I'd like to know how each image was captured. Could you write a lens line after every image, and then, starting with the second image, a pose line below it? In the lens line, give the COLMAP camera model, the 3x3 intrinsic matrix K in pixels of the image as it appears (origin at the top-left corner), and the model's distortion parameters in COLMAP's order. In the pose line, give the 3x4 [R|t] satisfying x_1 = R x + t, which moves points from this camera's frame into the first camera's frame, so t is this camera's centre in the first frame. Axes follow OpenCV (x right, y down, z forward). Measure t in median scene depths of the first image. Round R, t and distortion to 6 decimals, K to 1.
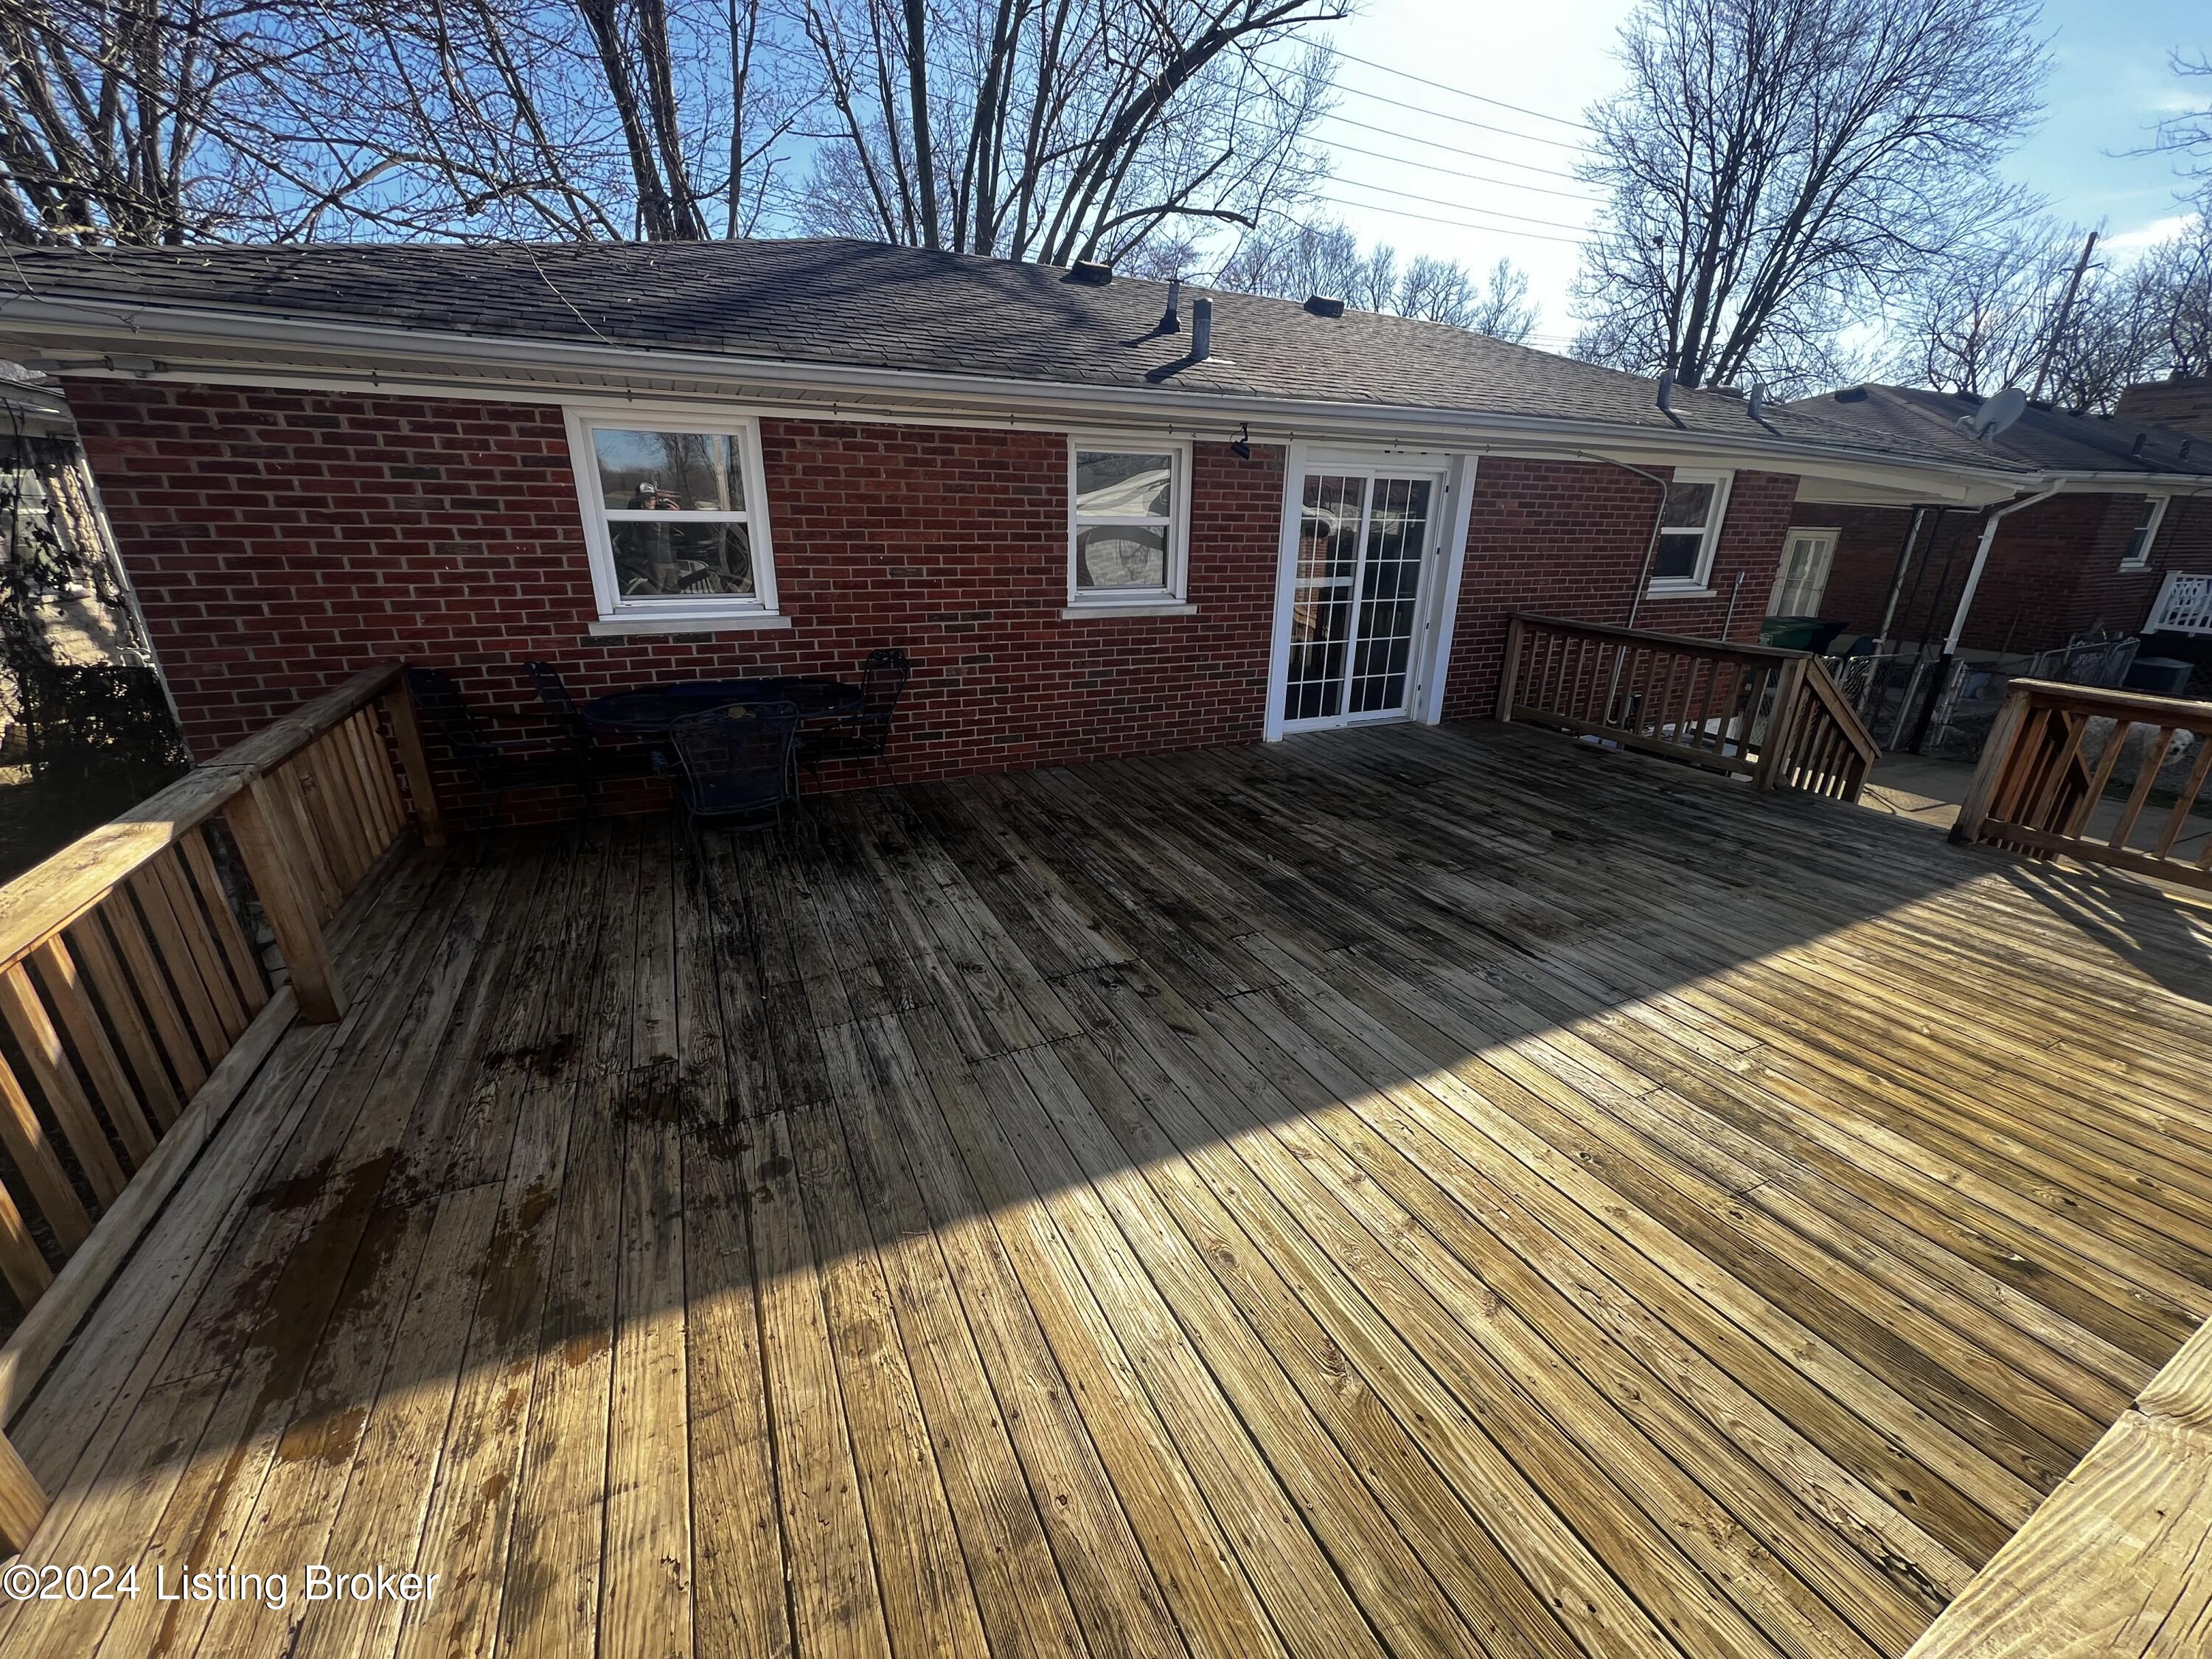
lens RADIAL K [[886.7, 0, 1105.2], [0, 886.7, 838.0], [0, 0, 1]] dist [-0.002581, 0.000347]
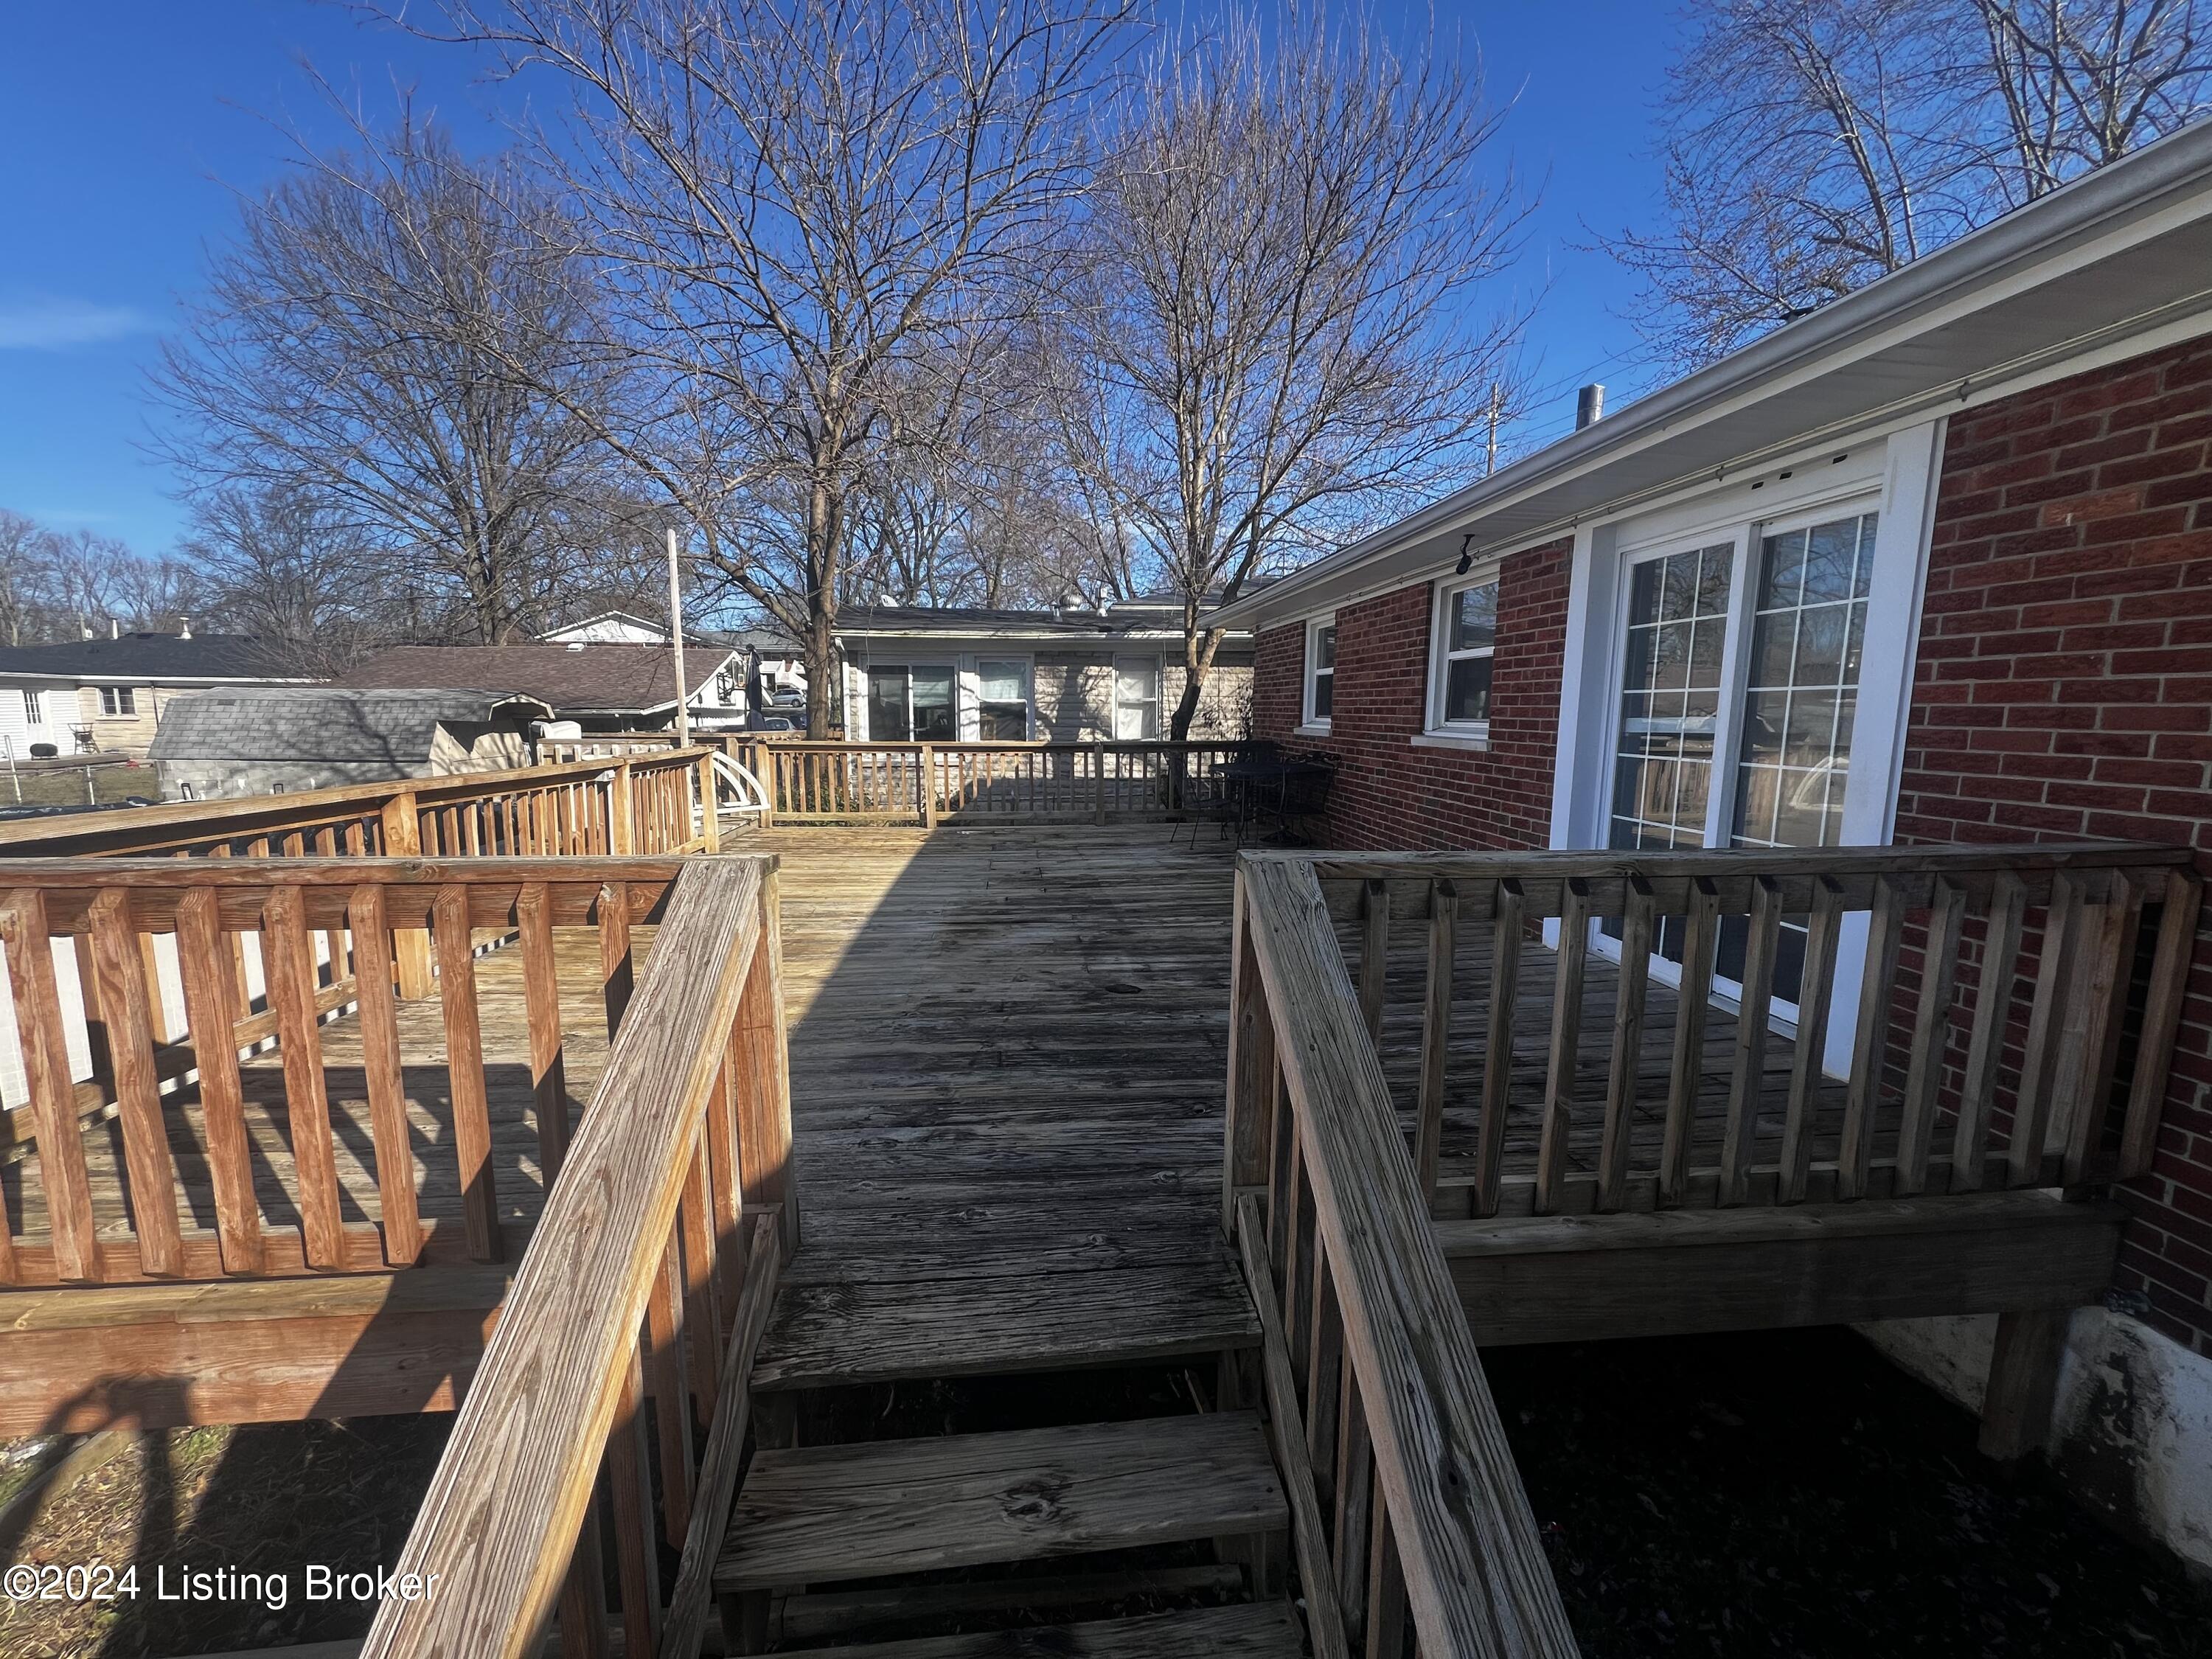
lens RADIAL K [[886.7, 0, 1105.2], [0, 886.7, 838.0], [0, 0, 1]] dist [-0.002581, 0.000347]
pose [[-0.339149, 0.113348, -0.933879, 1.239455], [-0.343138, 0.909414, 0.234993, -0.303433], [0.875919, 0.400148, -0.269533, 1.137785]]
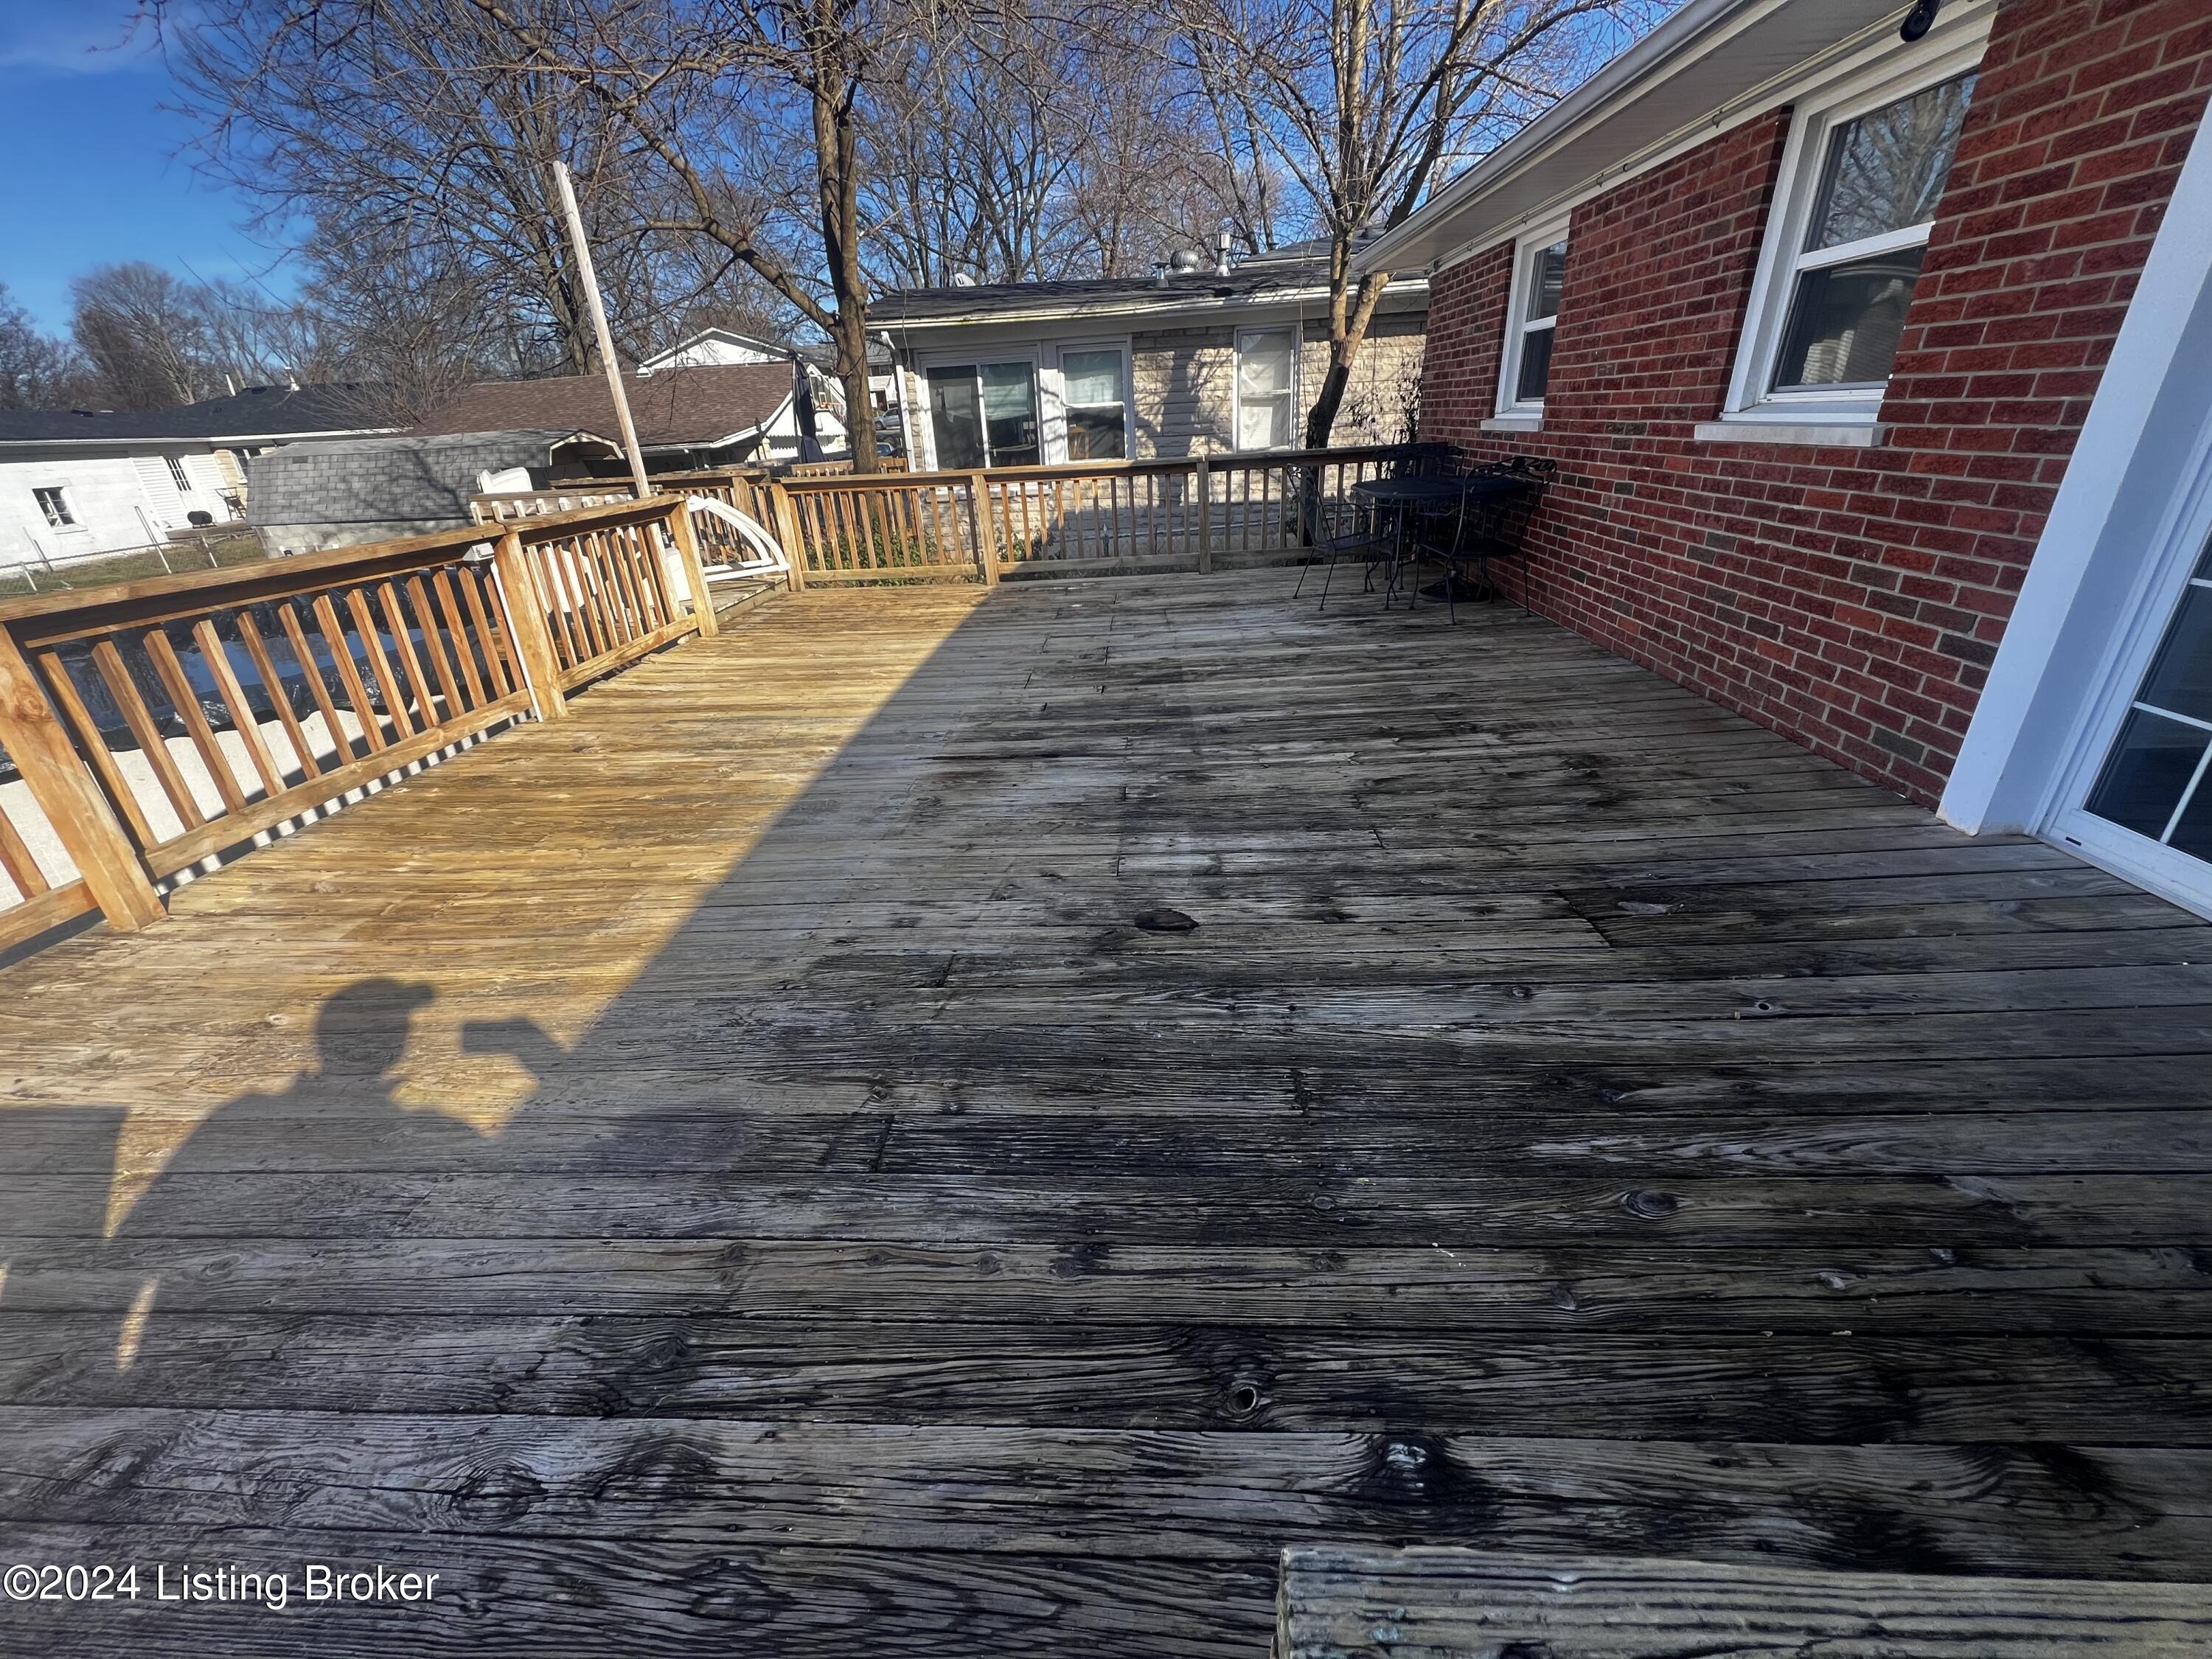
lens RADIAL K [[886.7, 0, 1105.2], [0, 886.7, 838.0], [0, 0, 1]] dist [-0.002581, 0.000347]
pose [[-0.470693, 0.380701, -0.795937, 0.881451], [-0.272341, 0.795376, 0.541487, -0.279893], [0.839213, 0.471640, -0.270698, 1.071668]]
